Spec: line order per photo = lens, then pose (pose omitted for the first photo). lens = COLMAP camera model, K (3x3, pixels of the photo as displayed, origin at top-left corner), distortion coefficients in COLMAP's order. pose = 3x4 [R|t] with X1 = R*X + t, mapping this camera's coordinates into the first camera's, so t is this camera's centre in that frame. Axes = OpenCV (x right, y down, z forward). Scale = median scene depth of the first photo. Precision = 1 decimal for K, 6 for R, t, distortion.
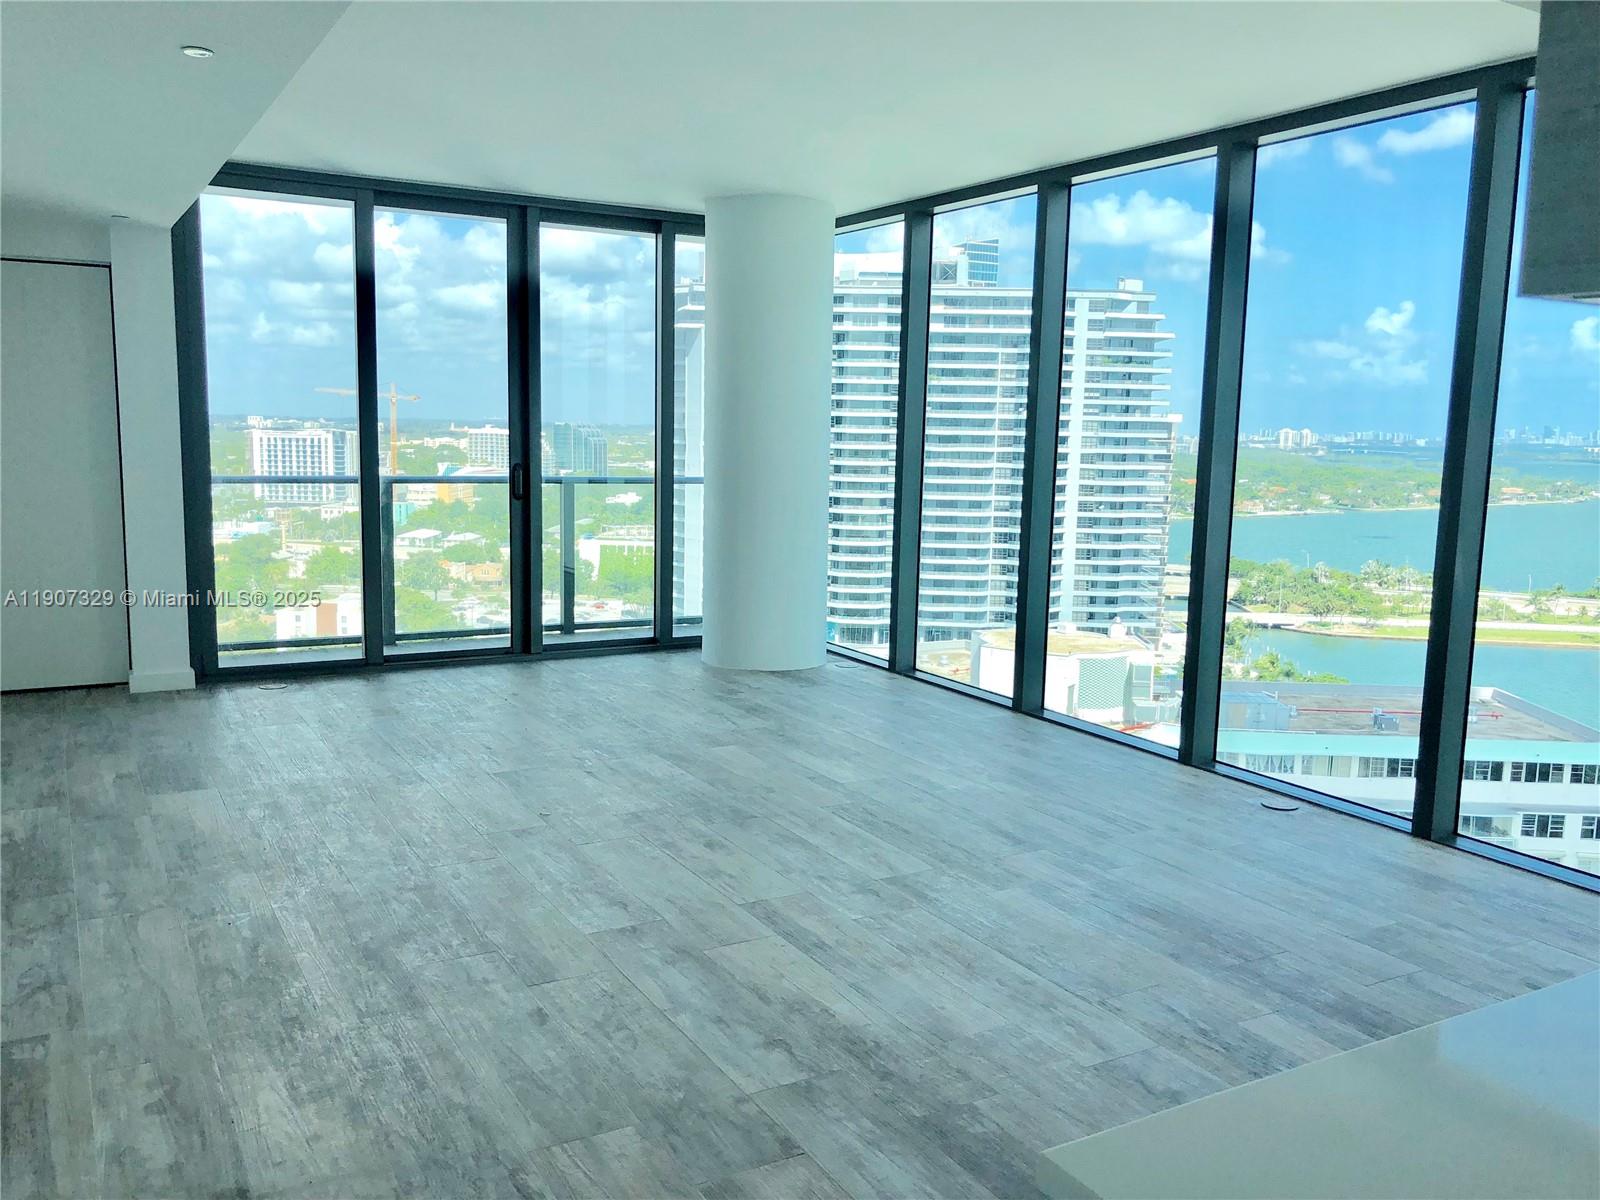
lens RADIAL K [[1310.7, 0, 796.2], [0, 1310.7, 607.8], [0, 0, 1]] dist [0.039954, -0.044719]
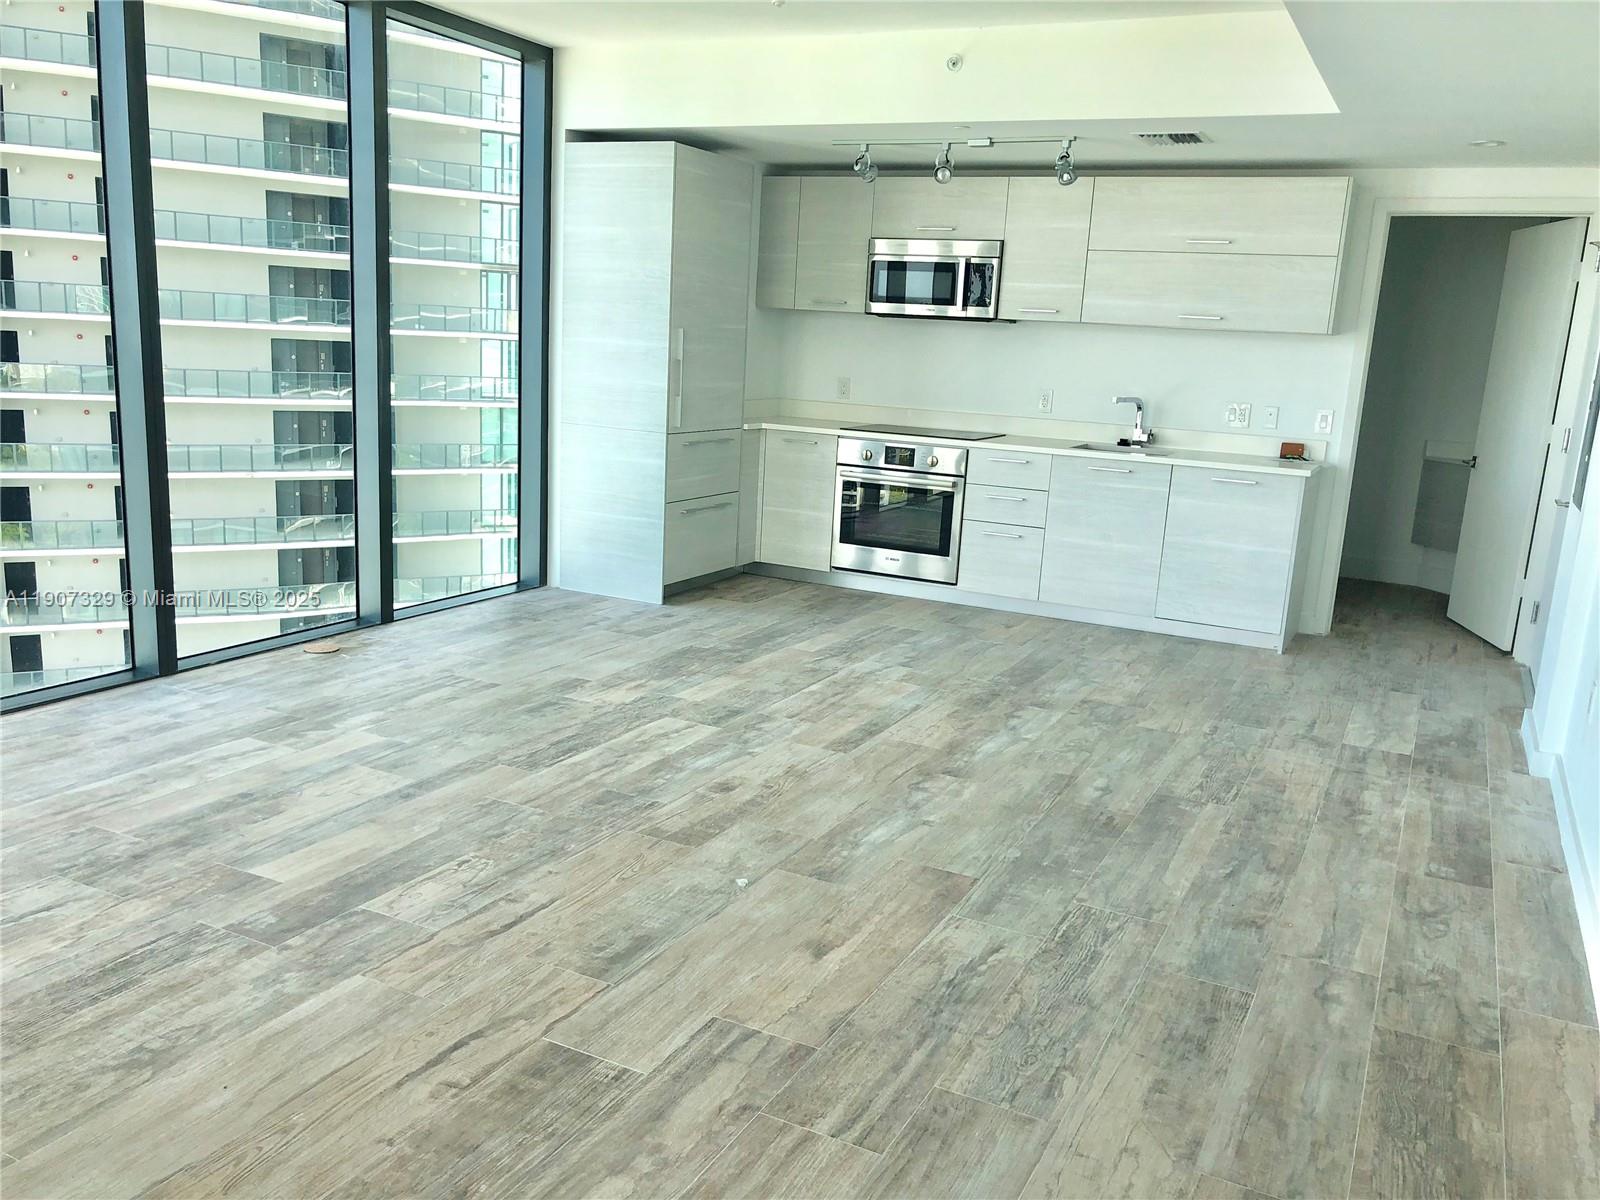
lens RADIAL K [[1310.7, 0, 795.9], [0, 1310.7, 605.9], [0, 0, 1]] dist [0.039954, -0.044719]
pose [[-0.551234, -0.222957, 0.804010, -0.236653], [0.051110, 0.952802, 0.299259, -0.062379], [-0.832784, 0.206054, -0.513821, 0.416714]]
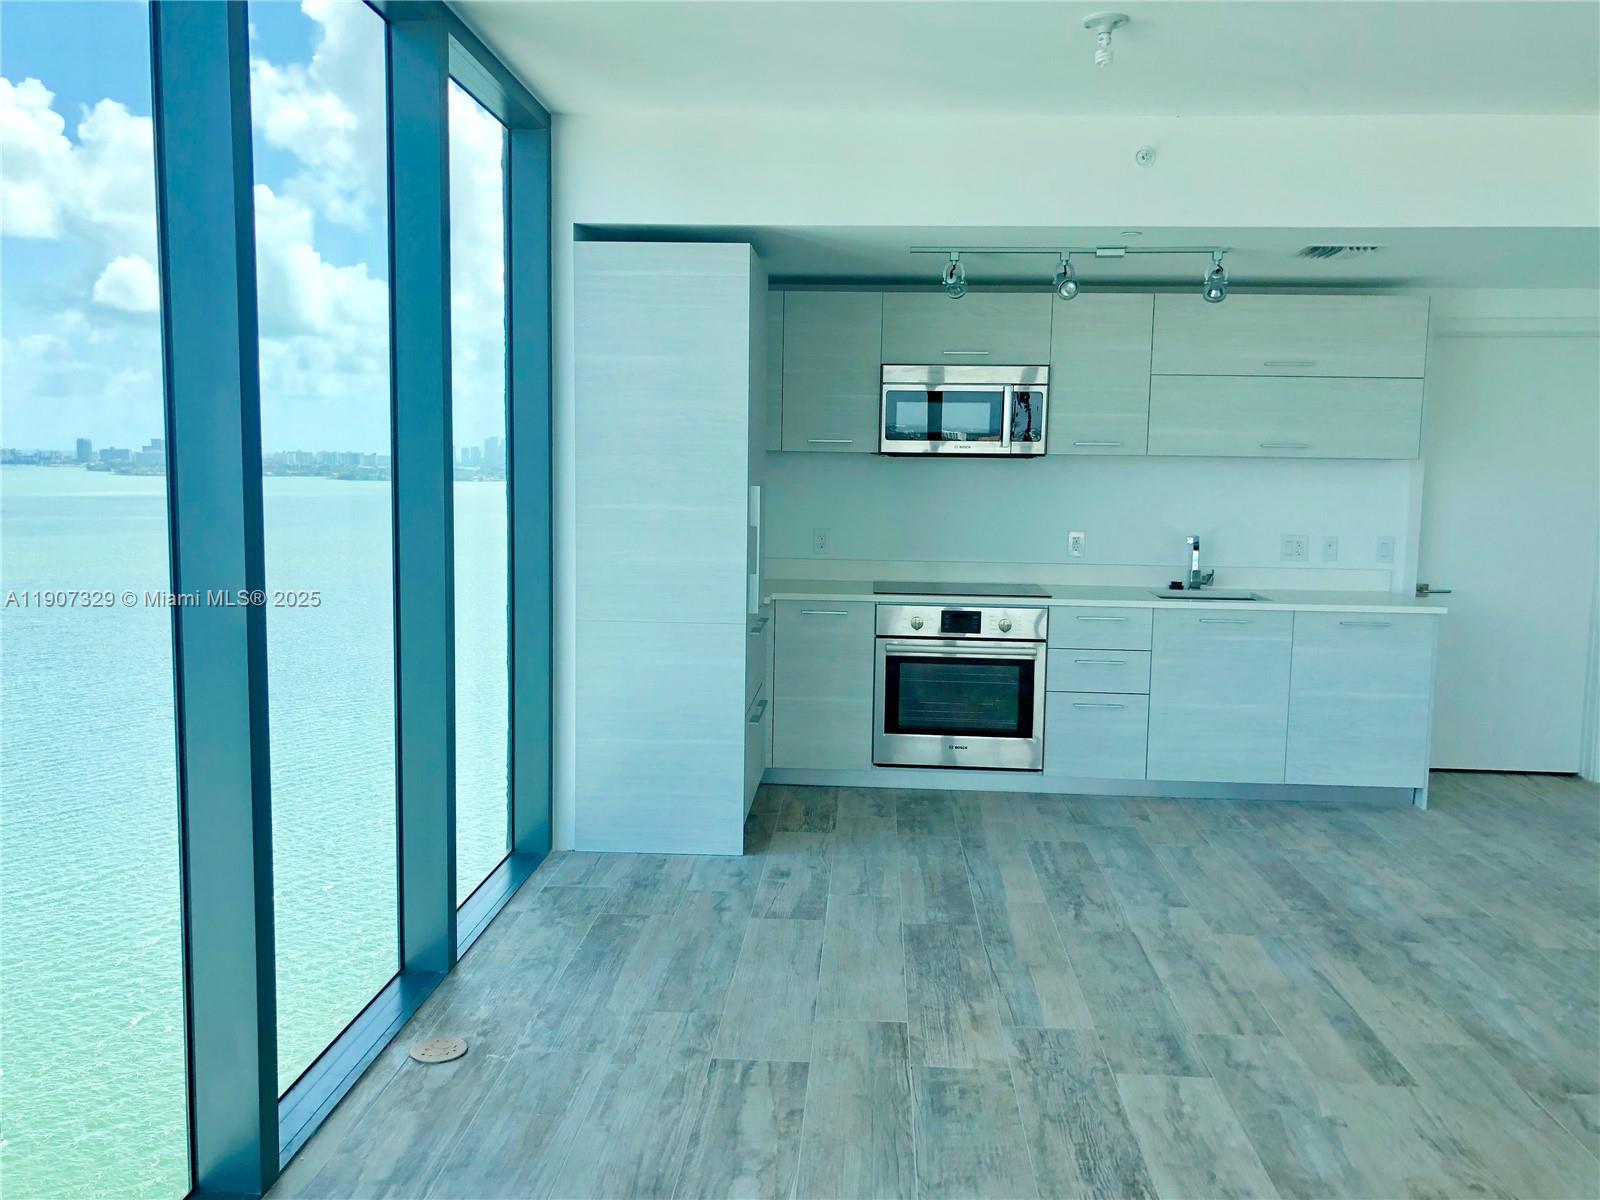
lens RADIAL K [[1310.7, 0, 799.8], [0, 1310.7, 595.8], [0, 0, 1]] dist [0.039954, -0.044719]
pose [[-0.836599, -0.091891, 0.540054, -0.035540], [0.043190, 0.971699, 0.232242, -0.070346], [-0.546110, 0.217618, -0.808953, 0.469092]]
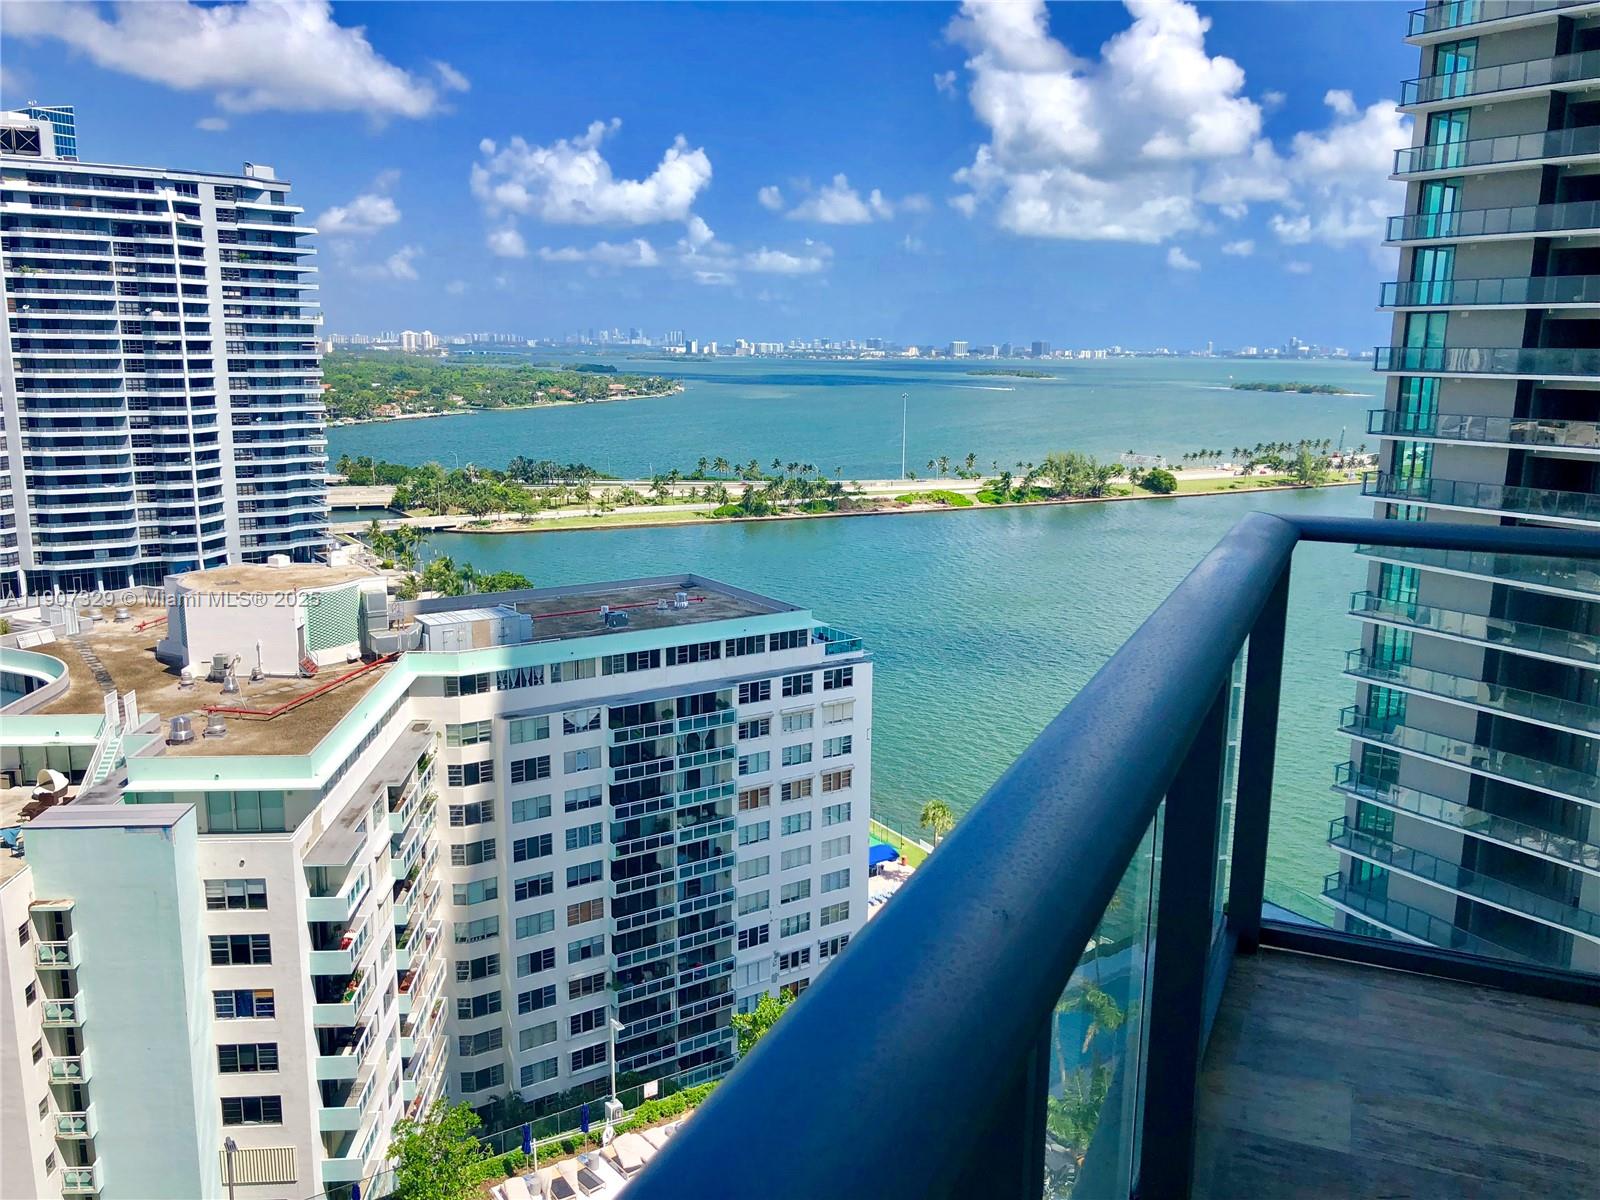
lens RADIAL K [[1310.7, 0, 812.7], [0, 1310.7, 601.6], [0, 0, 1]] dist [0.039954, -0.044719]
pose [[0.797678, -0.126621, 0.589641, -0.017132], [0.086421, 0.991620, 0.096031, -0.005666], [-0.596859, -0.025644, 0.801936, 0.033255]]
